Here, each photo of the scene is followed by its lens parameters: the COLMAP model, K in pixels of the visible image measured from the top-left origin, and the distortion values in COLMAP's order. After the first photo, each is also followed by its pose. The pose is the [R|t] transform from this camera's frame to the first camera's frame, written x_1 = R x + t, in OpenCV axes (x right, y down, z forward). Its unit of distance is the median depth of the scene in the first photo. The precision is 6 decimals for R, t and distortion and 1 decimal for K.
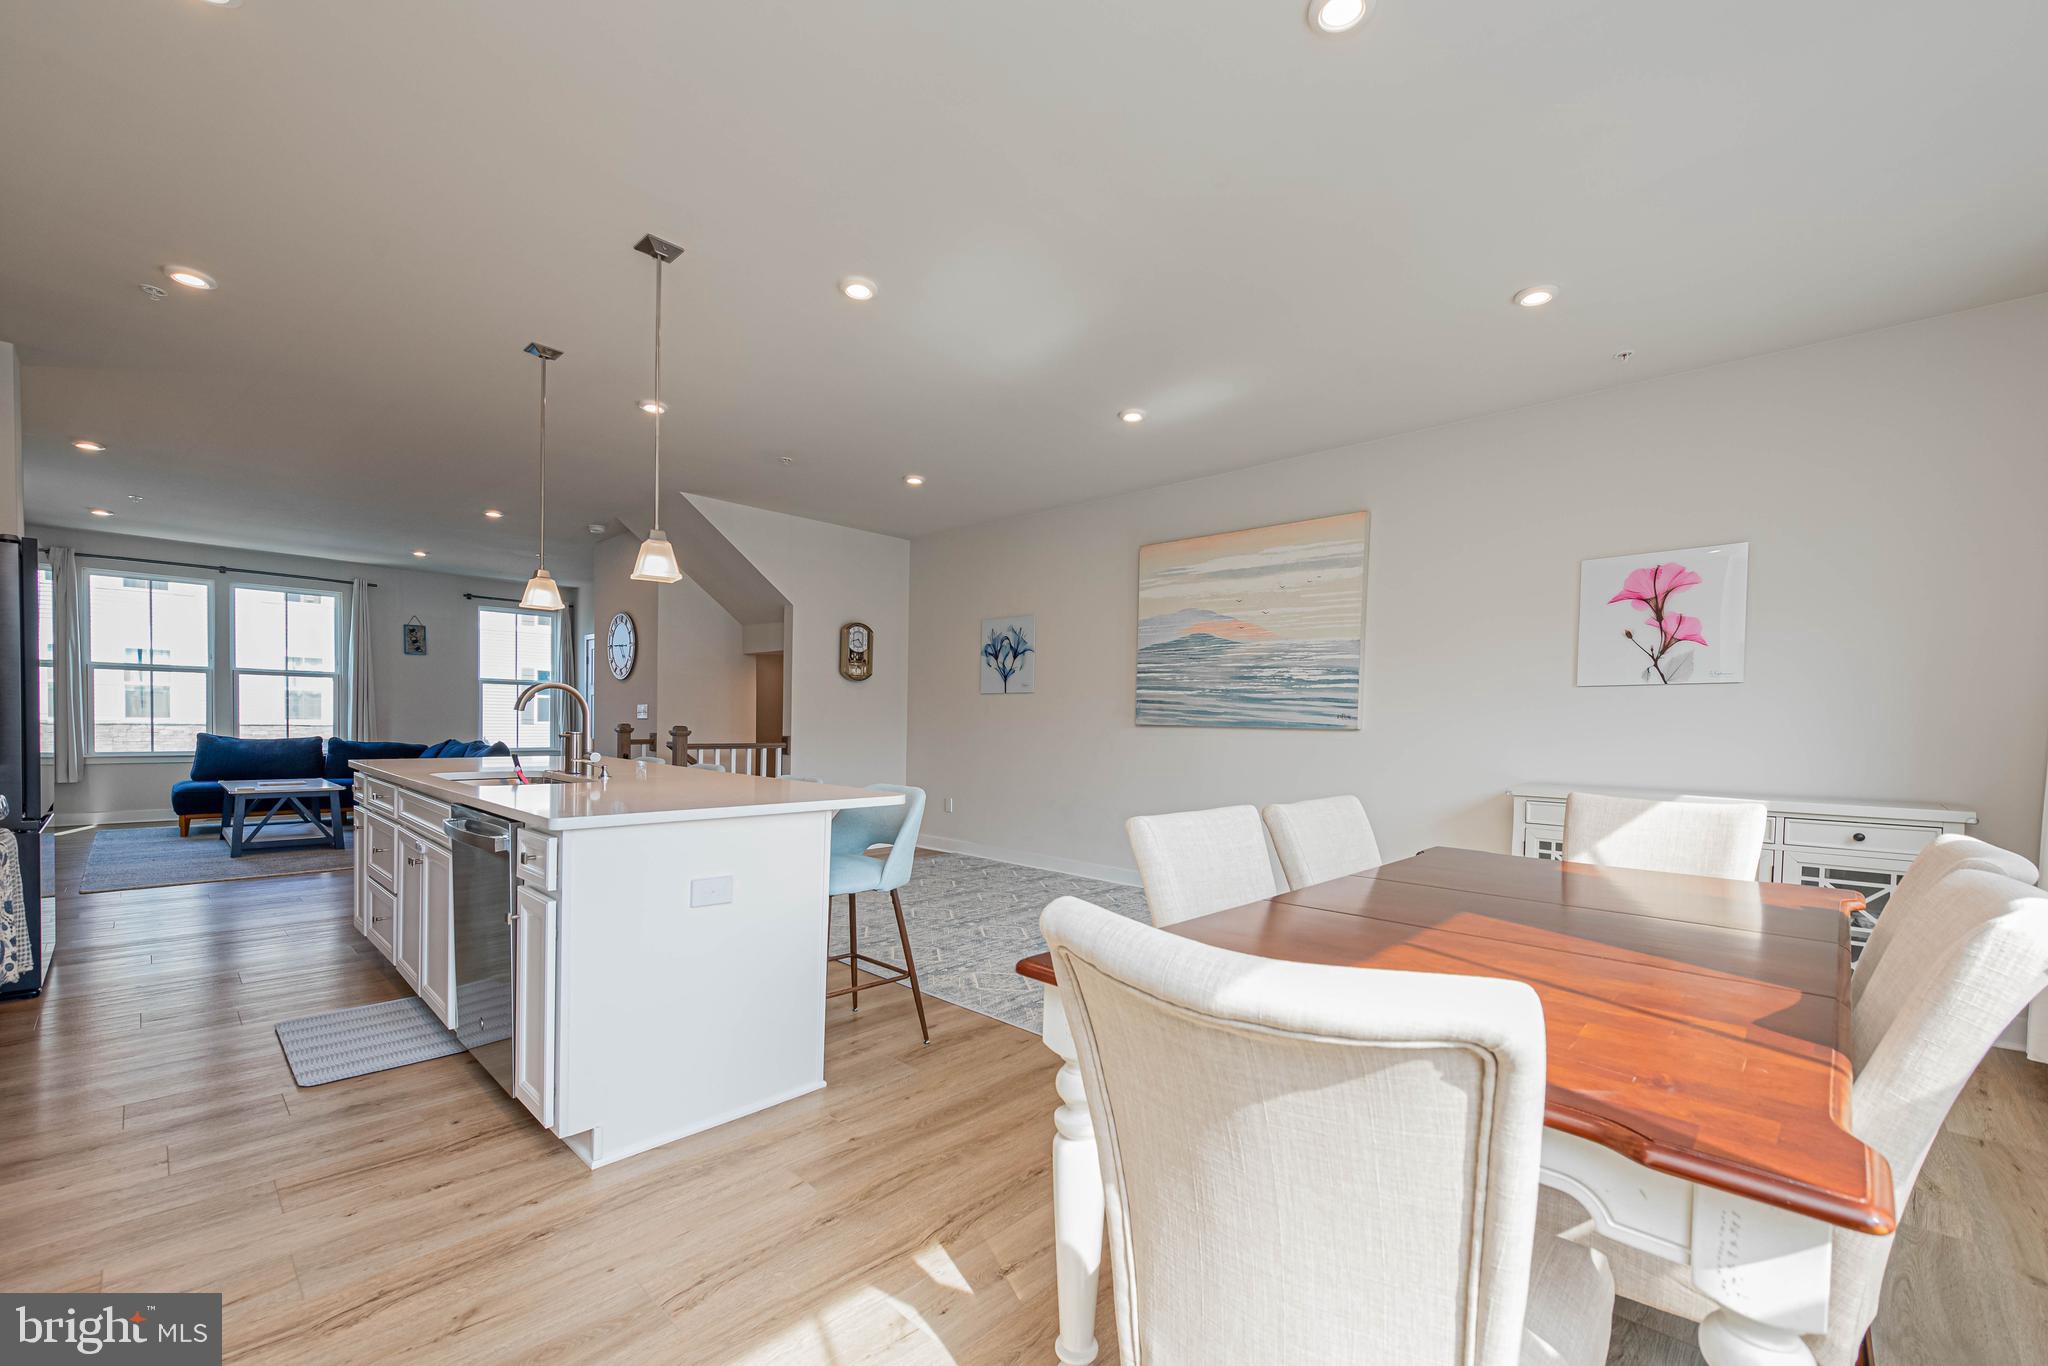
lens RADIAL K [[836.0, 0, 1063.1], [0, 836.0, 740.4], [0, 0, 1]] dist [-0.001633, -0.000312]
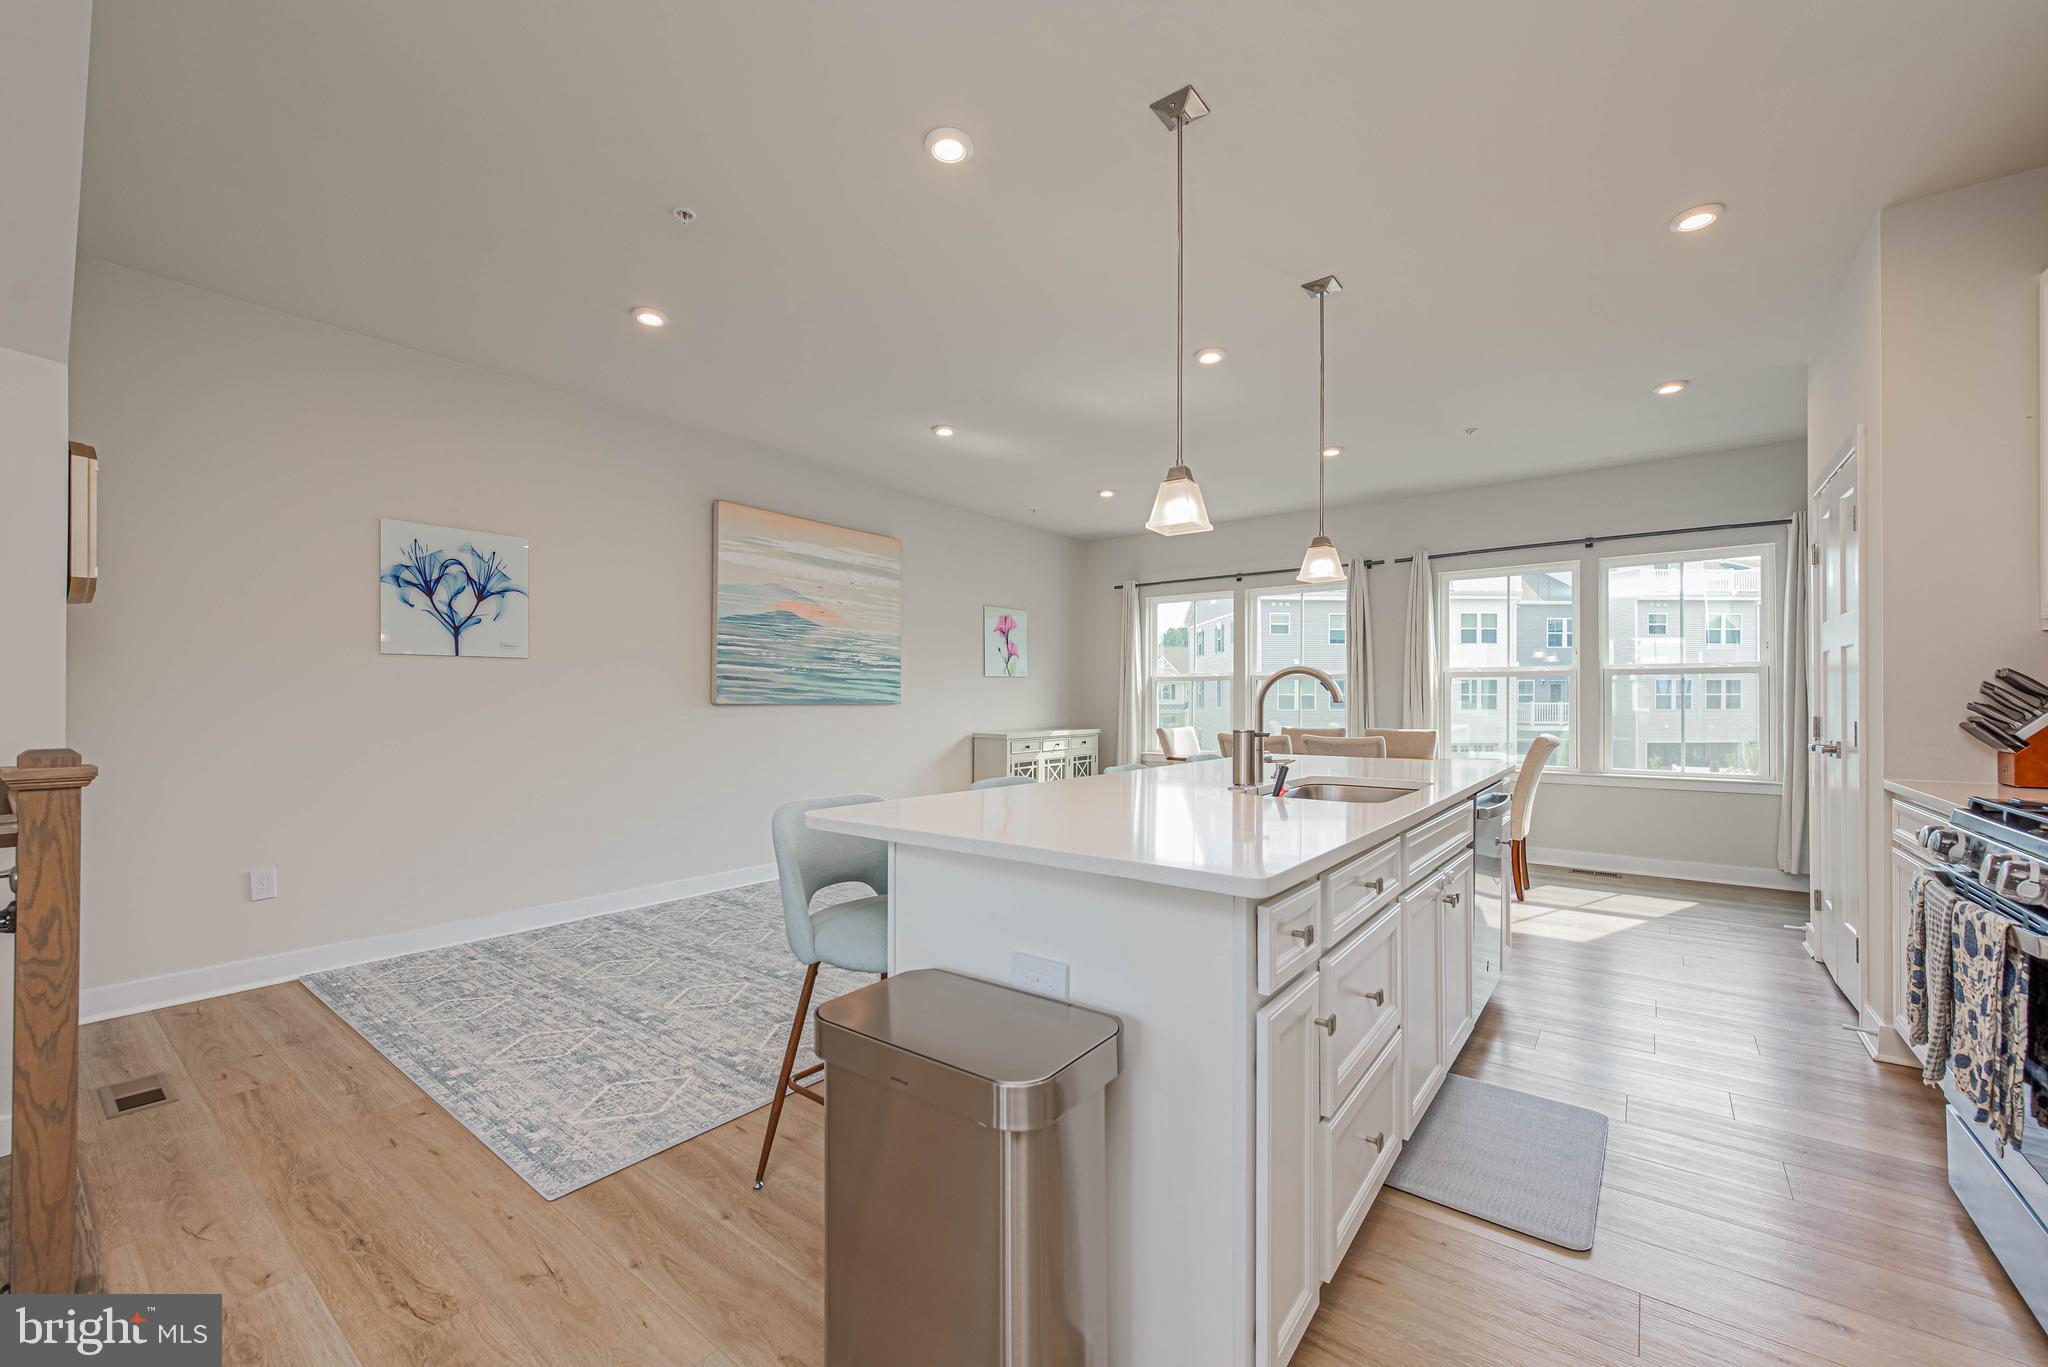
lens RADIAL K [[800.9, 0, 1030.5], [0, 800.9, 695.3], [0, 0, 1]] dist [0.002490, 0.000020]
pose [[-0.093156, -0.012838, 0.995569, -0.704492], [0.020546, 0.999679, 0.014814, -0.030772], [-0.995440, 0.021835, -0.092862, 0.689594]]
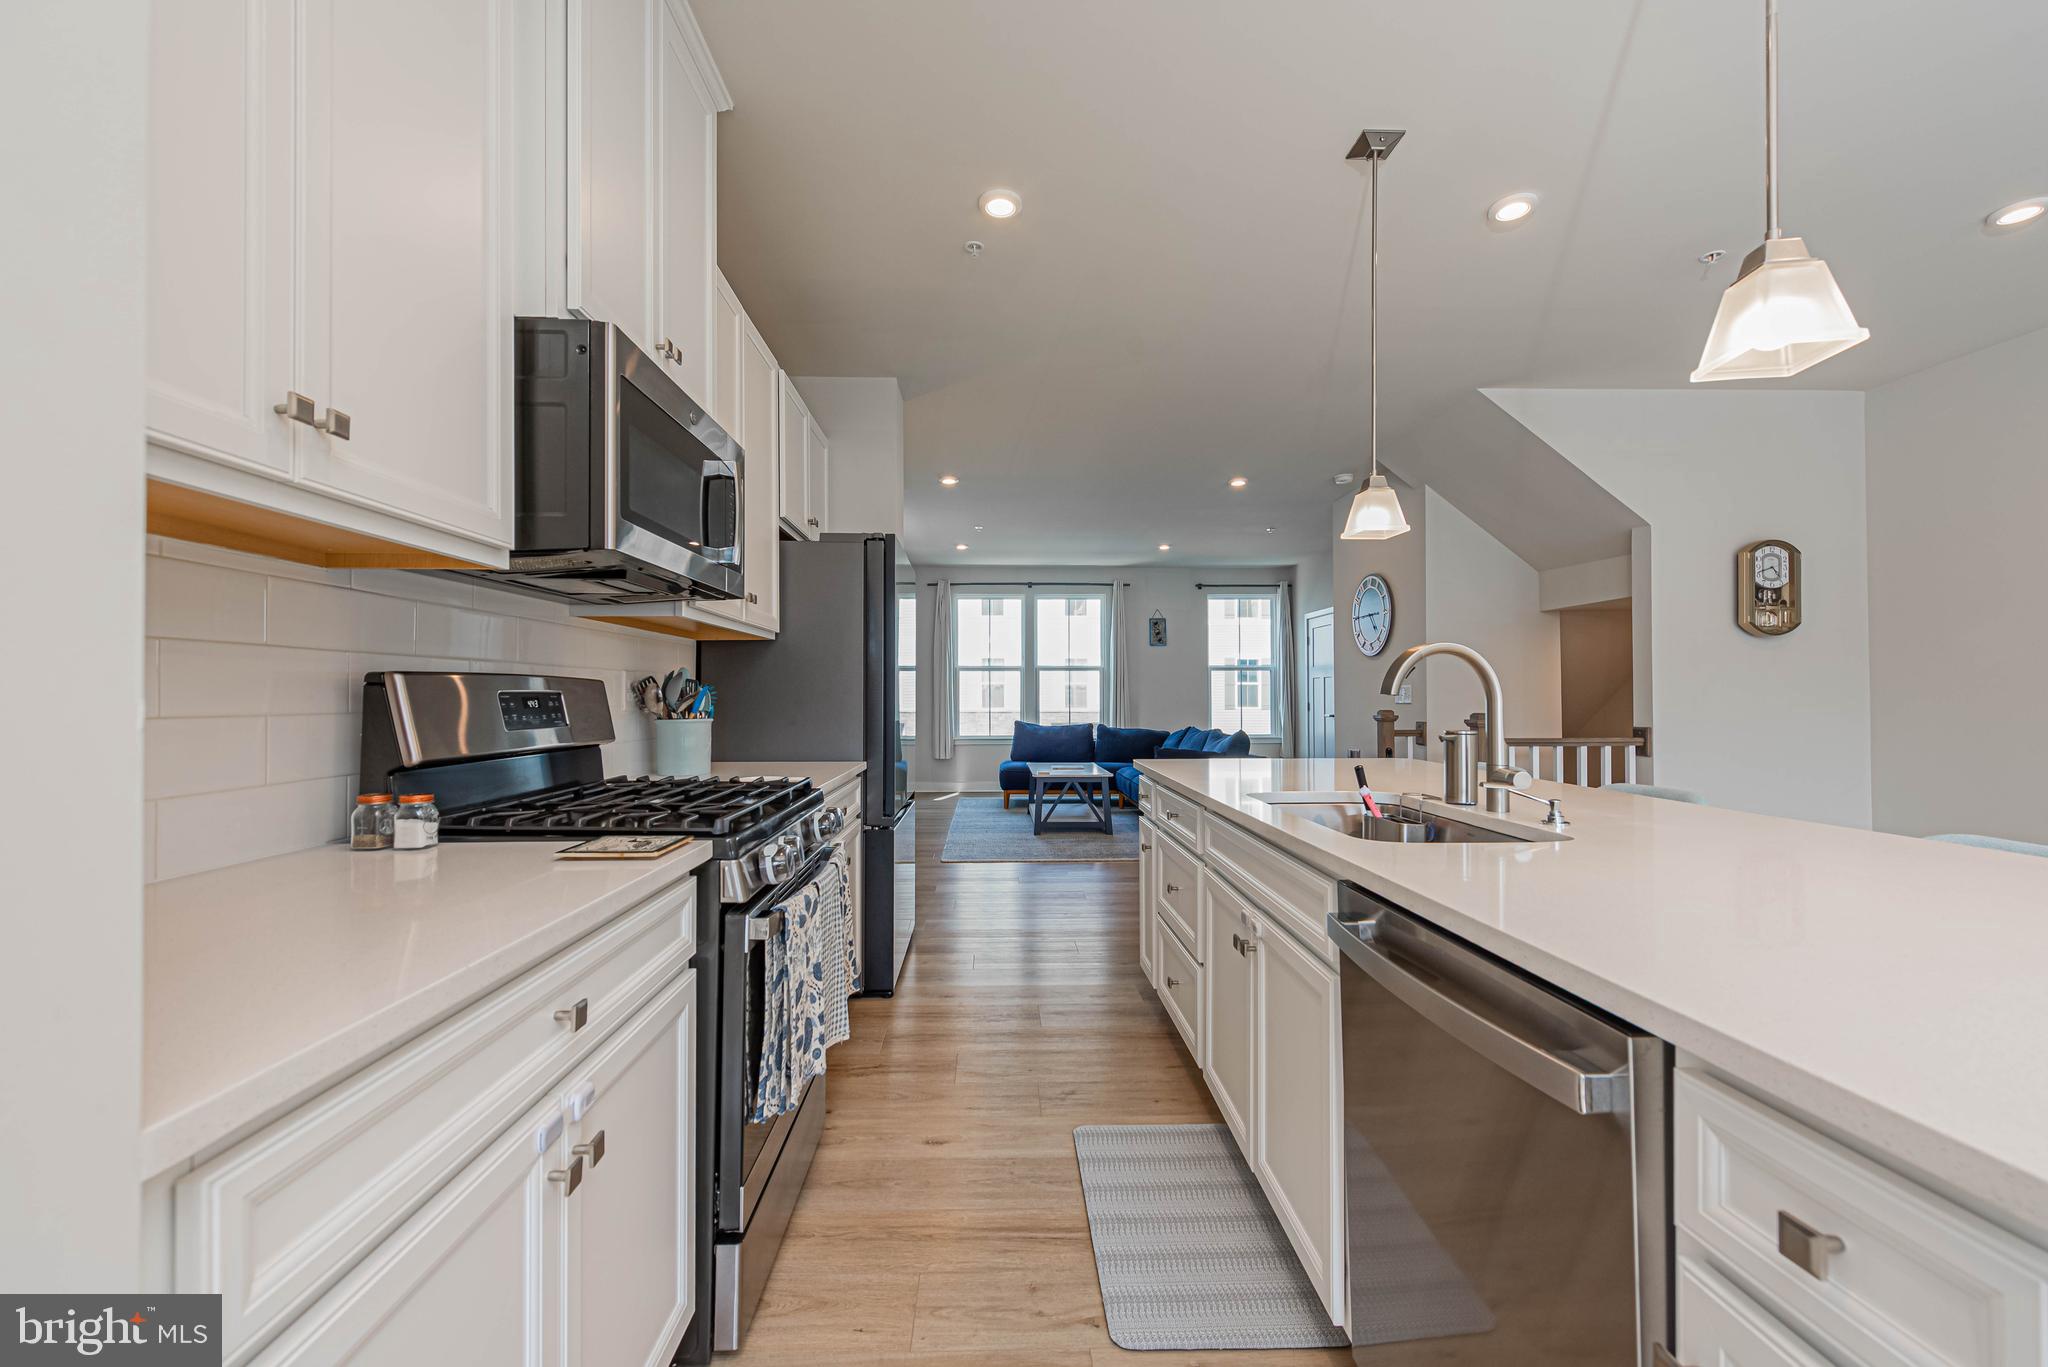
lens RADIAL K [[827.7, 0, 1008.2], [0, 827.7, 688.3], [0, 0, 1]] dist [0.006682, -0.000680]
pose [[0.684176, -0.027044, -0.728816, -0.193509], [-0.003654, 0.999173, -0.040506, -0.007386], [0.729308, 0.030376, 0.683511, 0.196603]]
